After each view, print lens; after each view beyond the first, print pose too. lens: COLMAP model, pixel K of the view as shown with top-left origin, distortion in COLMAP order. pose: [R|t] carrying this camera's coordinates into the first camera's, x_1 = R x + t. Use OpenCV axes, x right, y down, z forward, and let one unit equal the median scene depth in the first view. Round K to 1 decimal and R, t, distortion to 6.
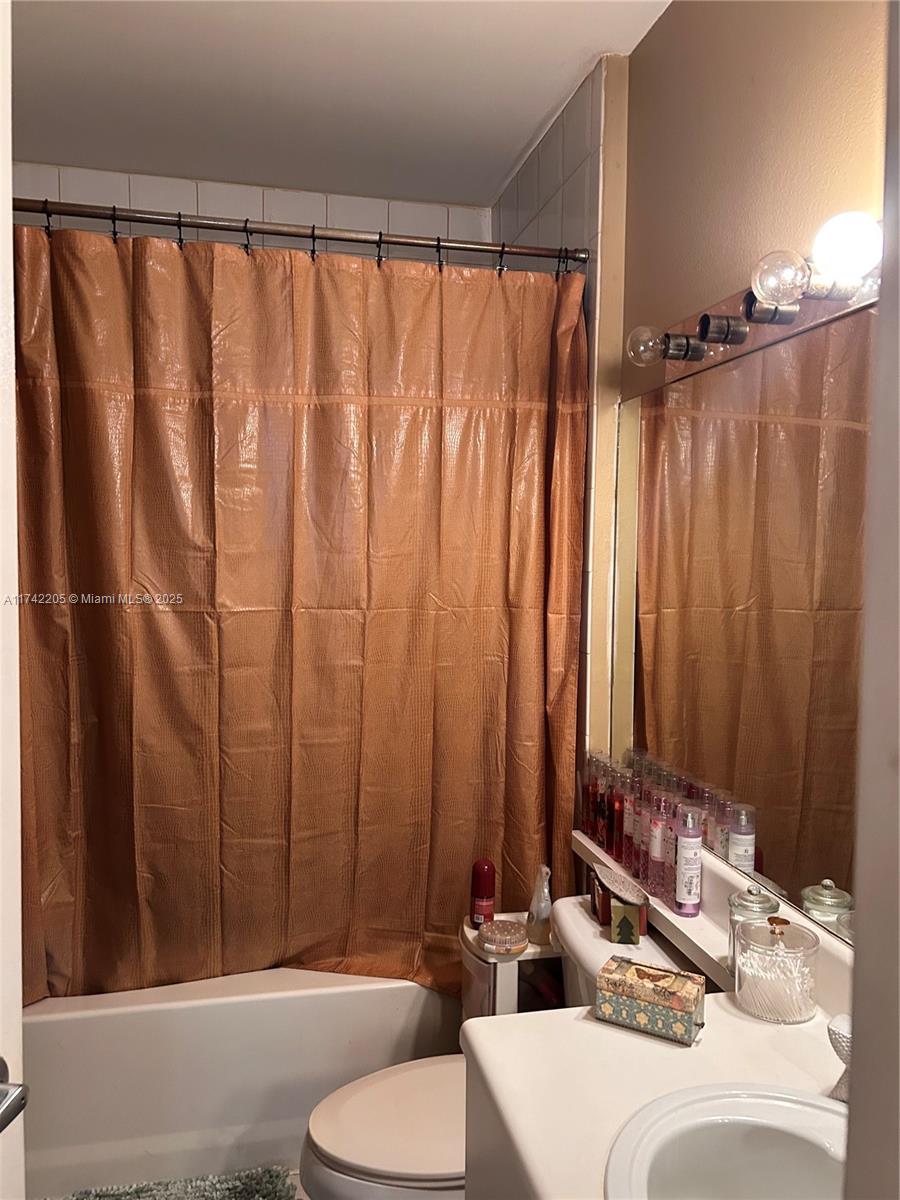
lens RADIAL K [[901.1, 0, 459.8], [0, 901.1, 605.2], [0, 0, 1]] dist [0.063472, -0.011551]
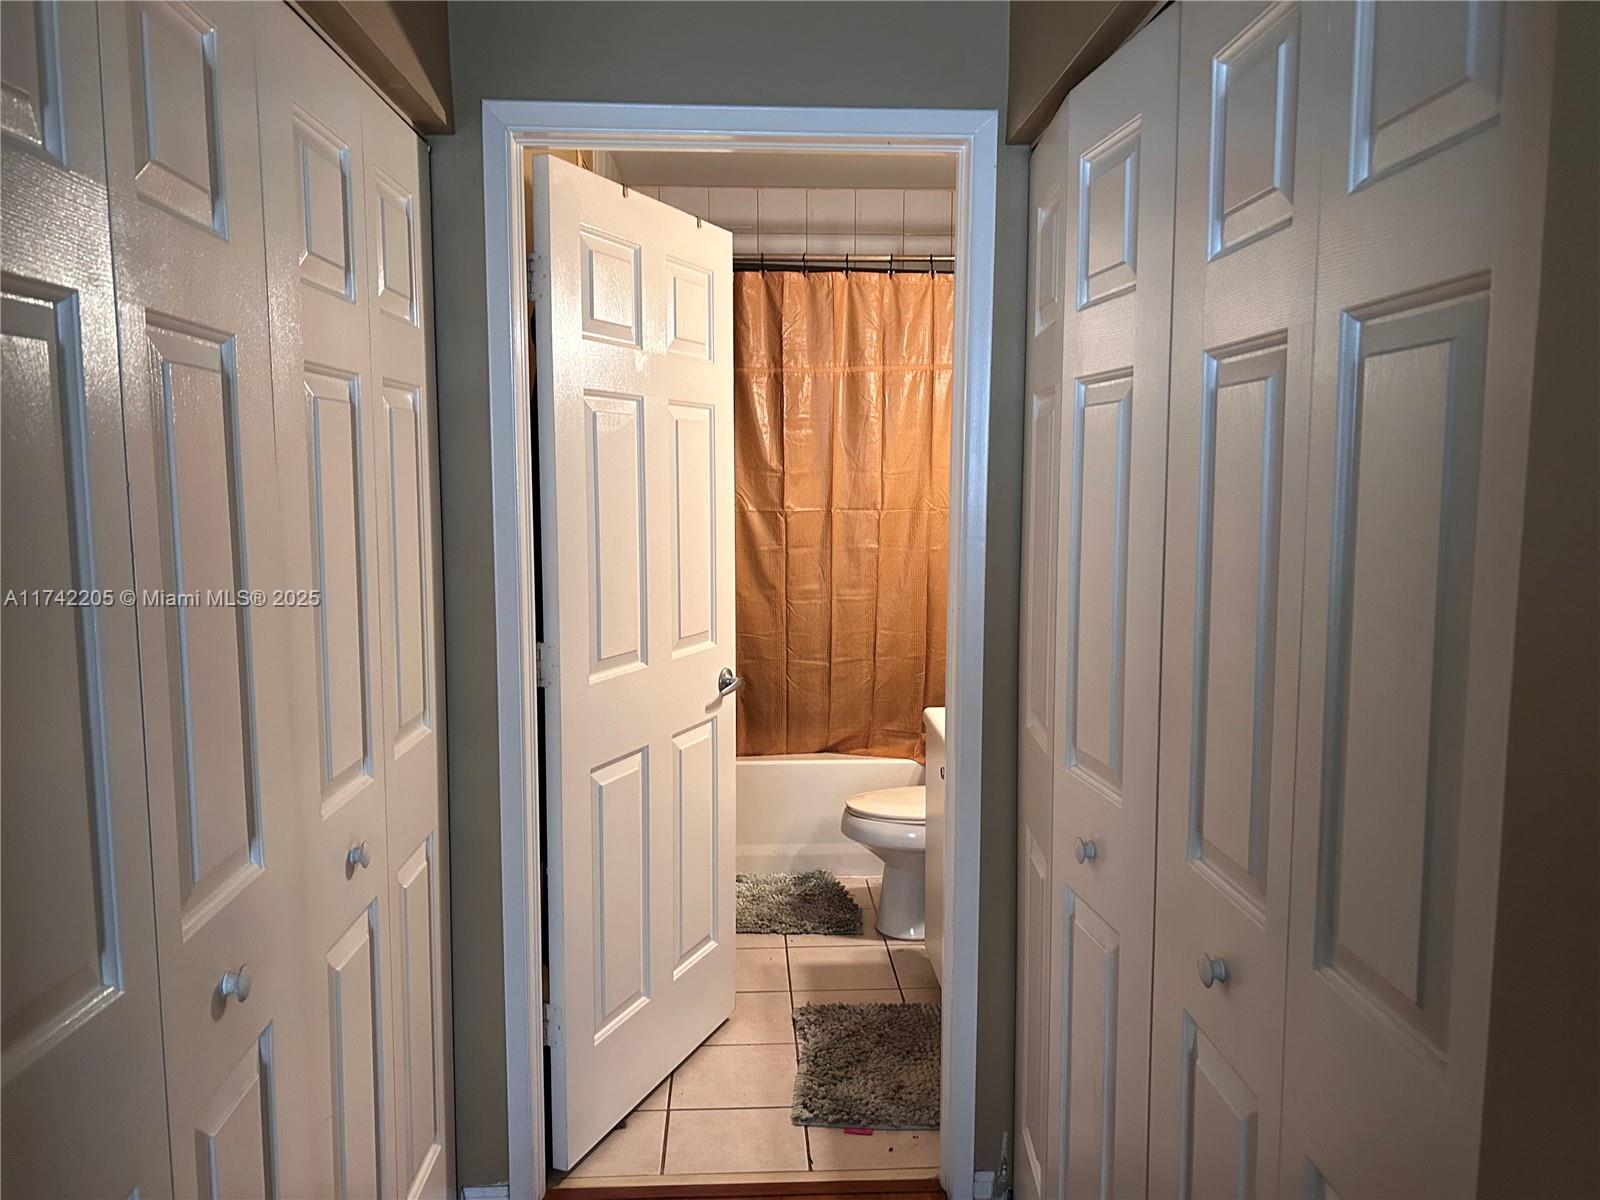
lens RADIAL K [[1201.5, 0, 798.7], [0, 1201.5, 609.0], [0, 0, 1]] dist [0.063472, -0.011551]
pose [[0.982040, 0.010670, -0.188372, 0.140471], [0.001484, 0.997932, 0.064264, 0.040835], [0.188668, -0.063389, 0.979993, -0.994880]]
